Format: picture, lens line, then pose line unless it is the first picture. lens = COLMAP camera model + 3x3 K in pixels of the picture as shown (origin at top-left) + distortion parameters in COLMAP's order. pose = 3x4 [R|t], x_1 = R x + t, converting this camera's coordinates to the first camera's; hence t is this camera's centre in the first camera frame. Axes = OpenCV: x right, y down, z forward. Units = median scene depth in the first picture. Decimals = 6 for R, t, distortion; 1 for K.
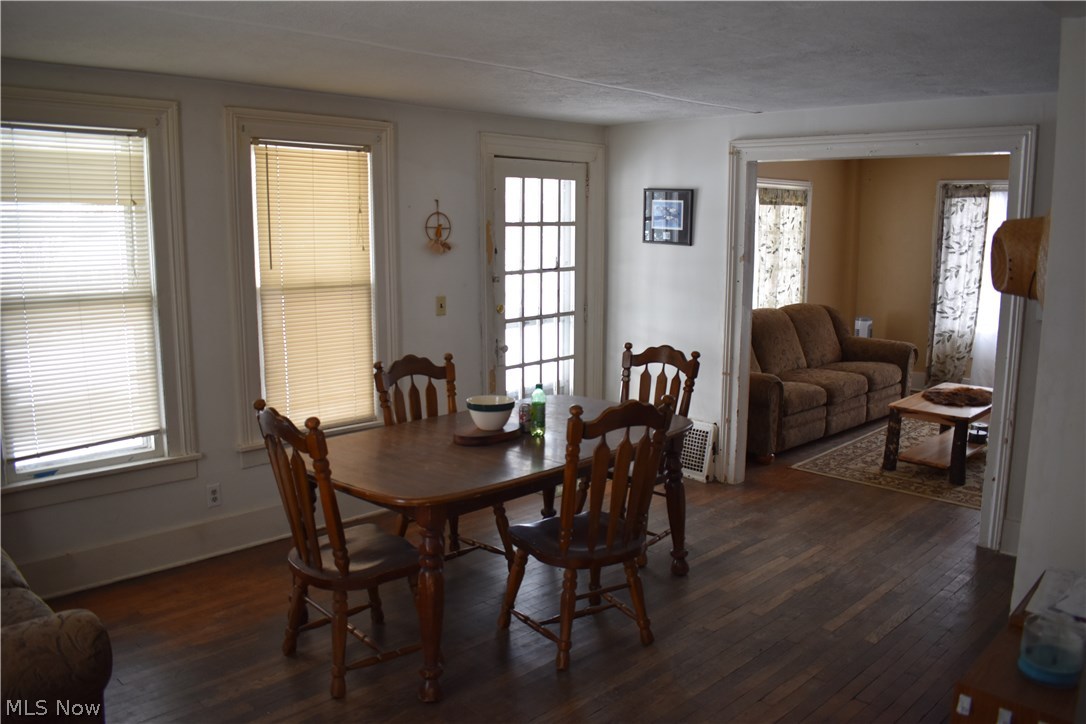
lens RADIAL K [[899.7, 0, 543.0], [0, 899.7, 362.0], [0, 0, 1]] dist [-0.008791, -0.009762]
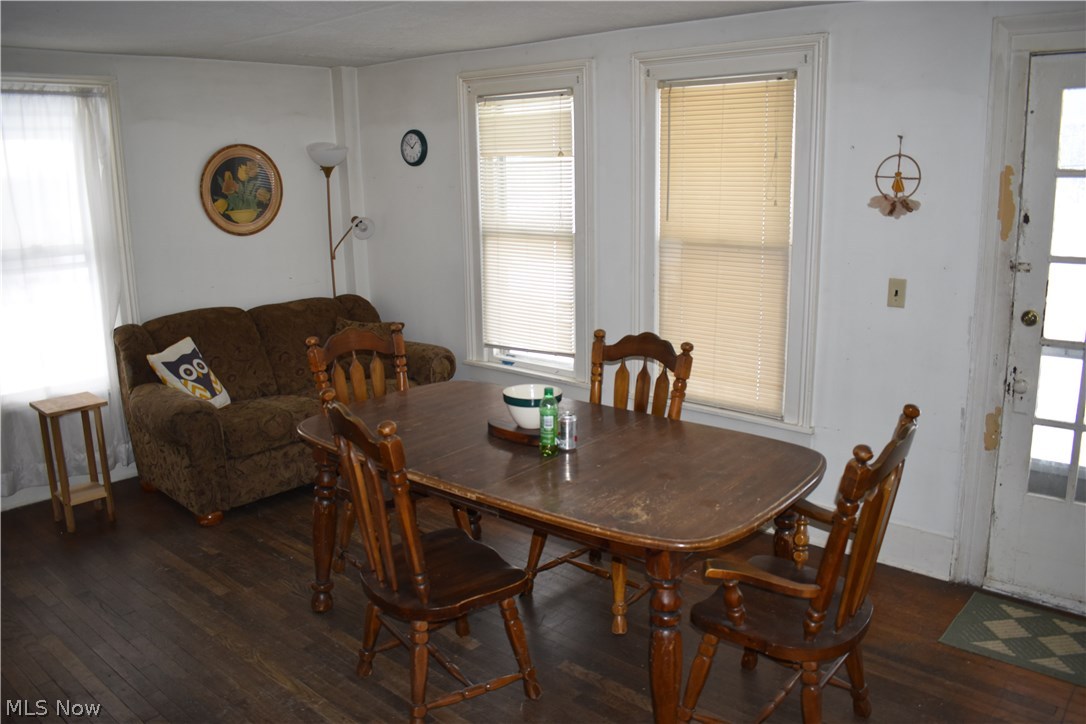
lens RADIAL K [[899.7, 0, 543.0], [0, 899.7, 362.0], [0, 0, 1]] dist [-0.008791, -0.009762]
pose [[0.049527, 0.209705, -0.976510, 0.637064], [-0.142070, 0.969247, 0.200940, -0.129058], [0.988617, 0.128780, 0.077796, 0.805746]]
